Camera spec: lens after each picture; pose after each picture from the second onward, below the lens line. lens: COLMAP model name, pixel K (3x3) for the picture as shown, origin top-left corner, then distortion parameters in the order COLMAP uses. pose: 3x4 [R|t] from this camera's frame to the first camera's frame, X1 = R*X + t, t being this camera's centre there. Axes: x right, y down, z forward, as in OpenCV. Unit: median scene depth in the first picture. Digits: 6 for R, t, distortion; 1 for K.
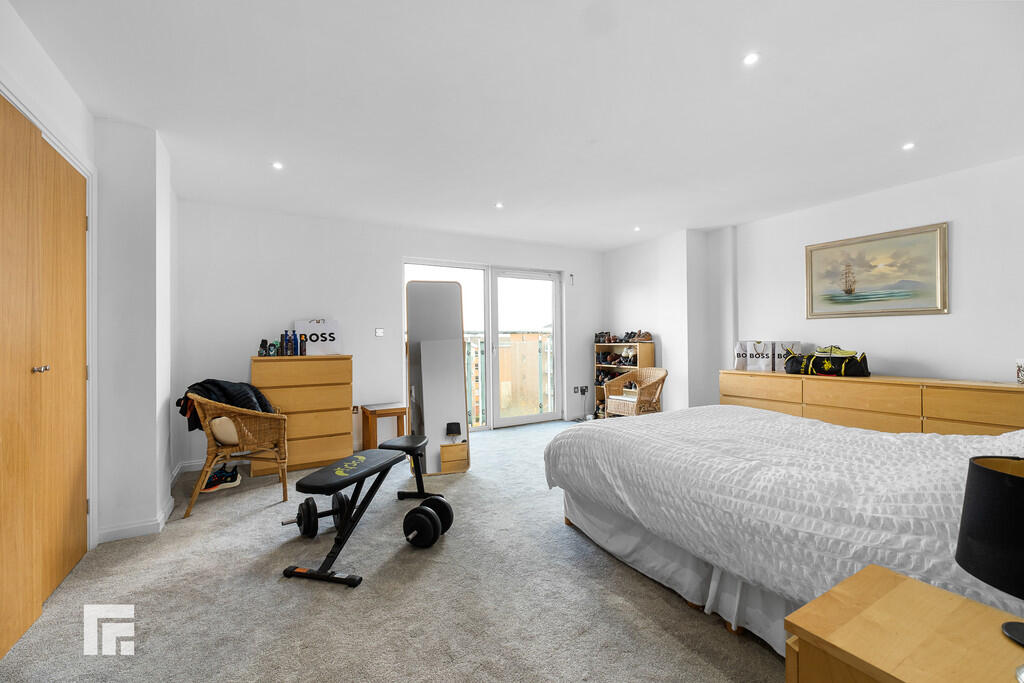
lens RADIAL K [[438.4, 0, 520.1], [0, 438.4, 350.4], [0, 0, 1]] dist [0.000548, -0.000222]
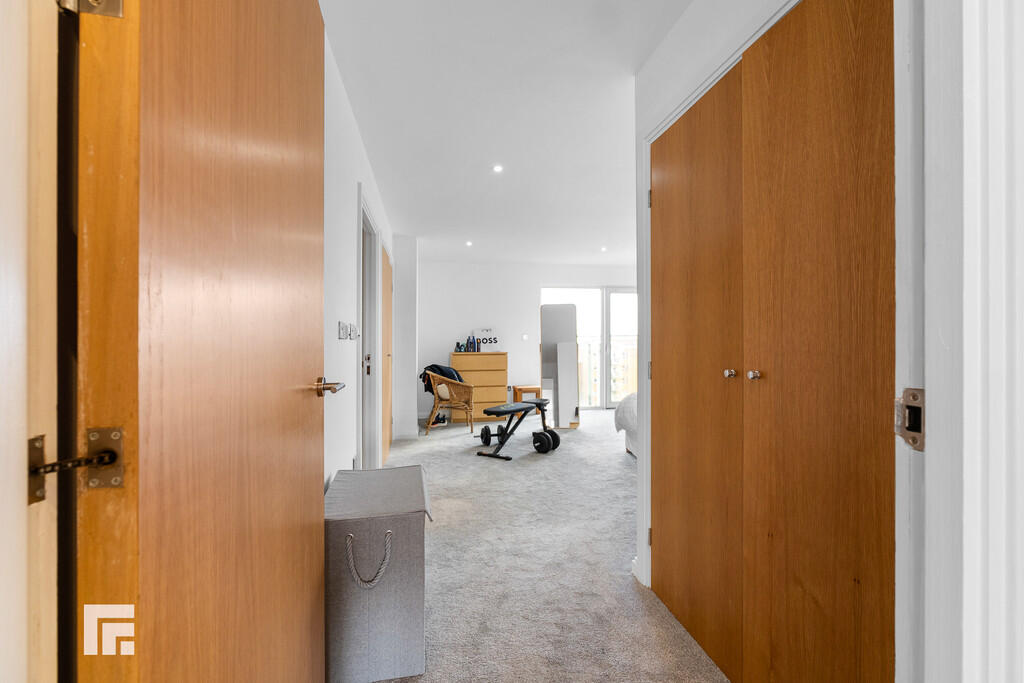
lens RADIAL K [[438.4, 0, 511.7], [0, 438.4, 345.0], [0, 0, 1]] dist [0.000548, -0.000222]
pose [[0.938668, -0.000246, -0.344822, 0.225952], [-0.005294, 0.999872, -0.015126, 0.012414], [0.344782, 0.016024, 0.938546, -0.612667]]
